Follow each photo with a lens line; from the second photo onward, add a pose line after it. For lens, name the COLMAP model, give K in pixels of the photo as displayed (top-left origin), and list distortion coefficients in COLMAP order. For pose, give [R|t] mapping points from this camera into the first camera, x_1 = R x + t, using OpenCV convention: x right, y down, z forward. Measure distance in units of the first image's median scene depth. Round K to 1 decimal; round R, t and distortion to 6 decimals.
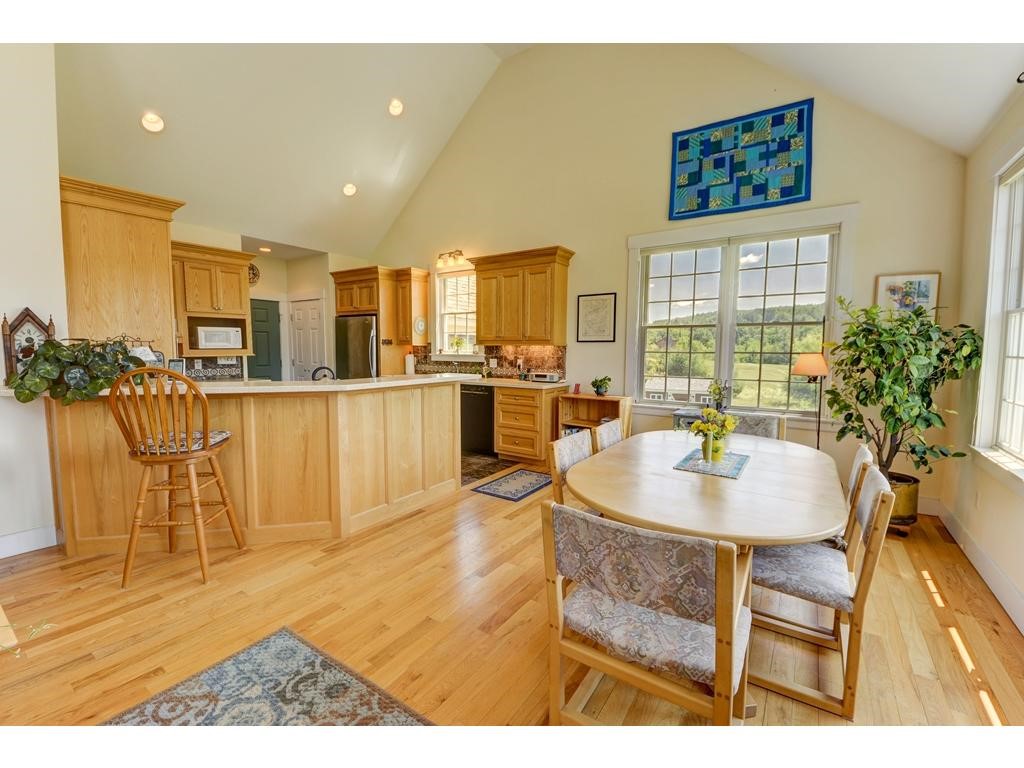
lens RADIAL K [[423.7, 0, 530.6], [0, 423.7, 390.2], [0, 0, 1]] dist [-0.005979, -0.011051]
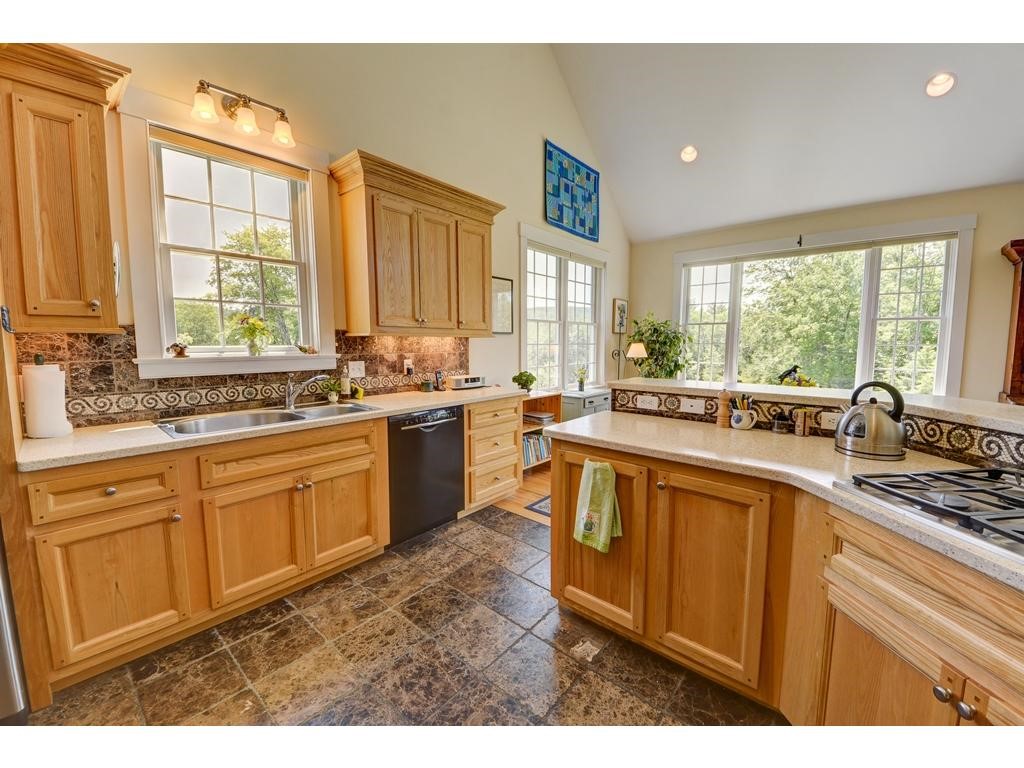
lens RADIAL K [[392.4, 0, 492.6], [0, 392.4, 387.6], [0, 0, 1]] dist [-0.004803, -0.000304]
pose [[0.167854, -0.118644, 0.978646, -0.751489], [0.098271, 0.989800, 0.103142, -0.104784], [-0.980902, 0.078860, 0.177801, 1.036281]]
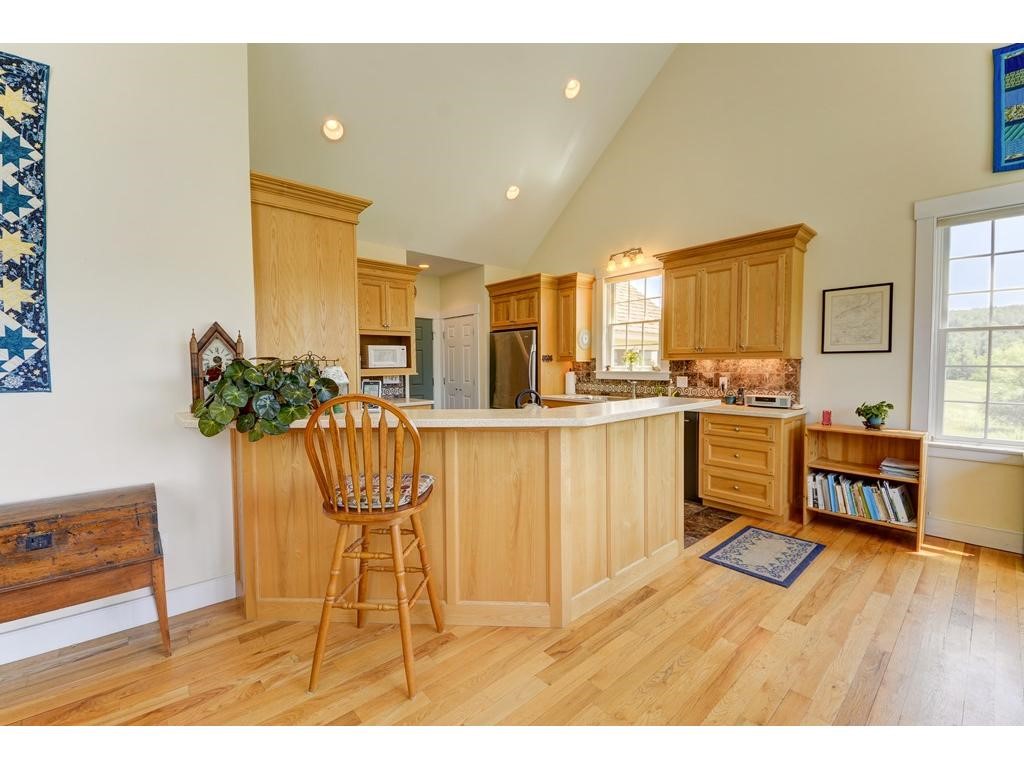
lens RADIAL K [[423.7, 0, 523.1], [0, 423.7, 390.0], [0, 0, 1]] dist [-0.005979, -0.011051]
pose [[0.966288, 0.002062, -0.257456, -0.241819], [-0.012099, 0.999227, -0.037406, -0.021149], [0.257180, 0.039260, 0.965566, 0.200589]]
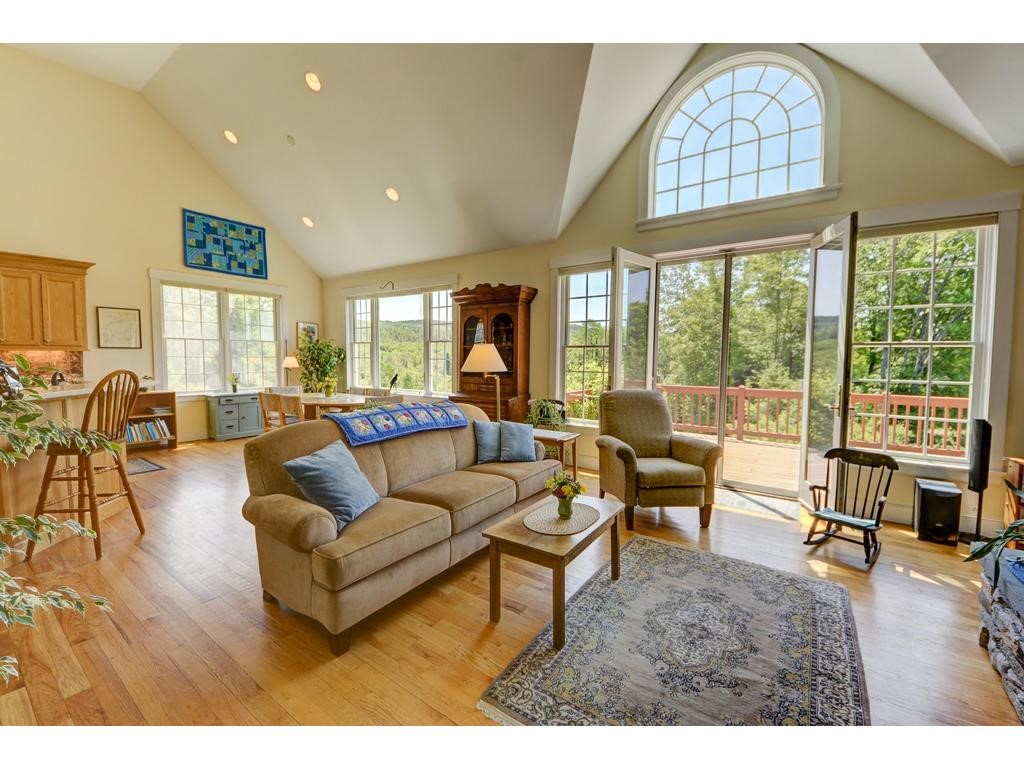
lens RADIAL K [[423.7, 0, 509.1], [0, 423.7, 383.7], [0, 0, 1]] dist [-0.005979, -0.011051]
pose [[0.016090, -0.065023, 0.997754, -1.177409], [0.087818, 0.994119, 0.063370, 0.006458], [-0.996007, 0.086601, 0.021706, -0.115992]]
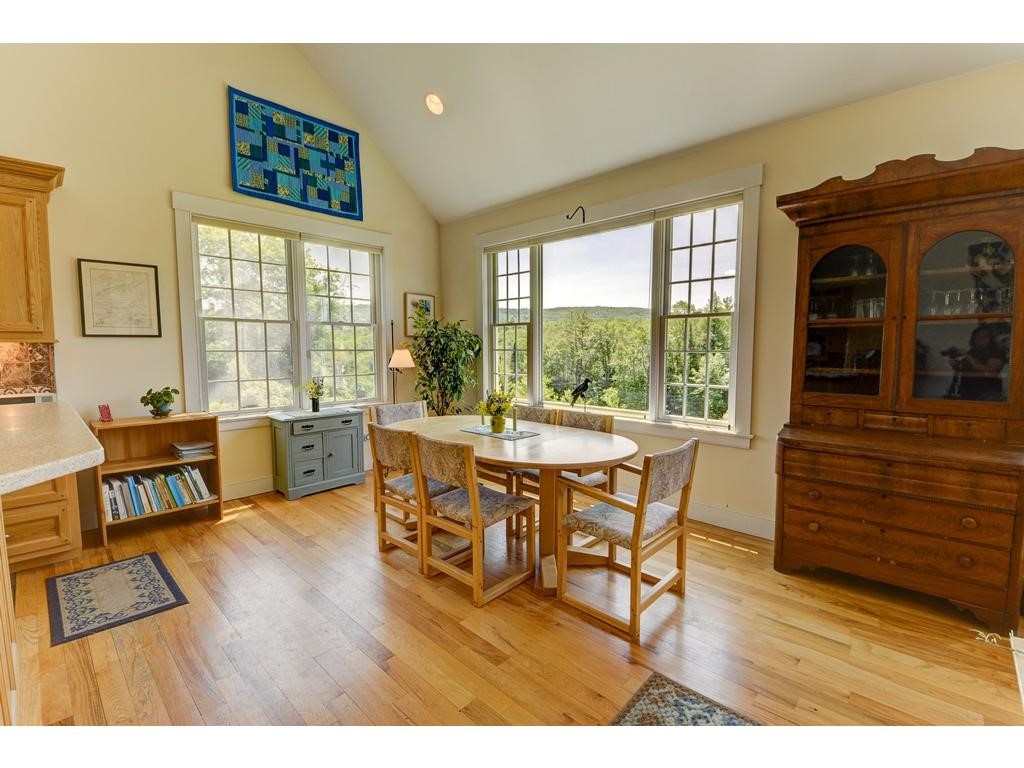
lens RADIAL K [[454.8, 0, 495.5], [0, 454.8, 385.8], [0, 0, 1]] dist [-0.009603, -0.006076]
pose [[0.188690, -0.085534, 0.978305, -0.488426], [0.098001, 0.992867, 0.067905, -0.037178], [-0.977135, 0.083062, 0.195727, 0.376999]]
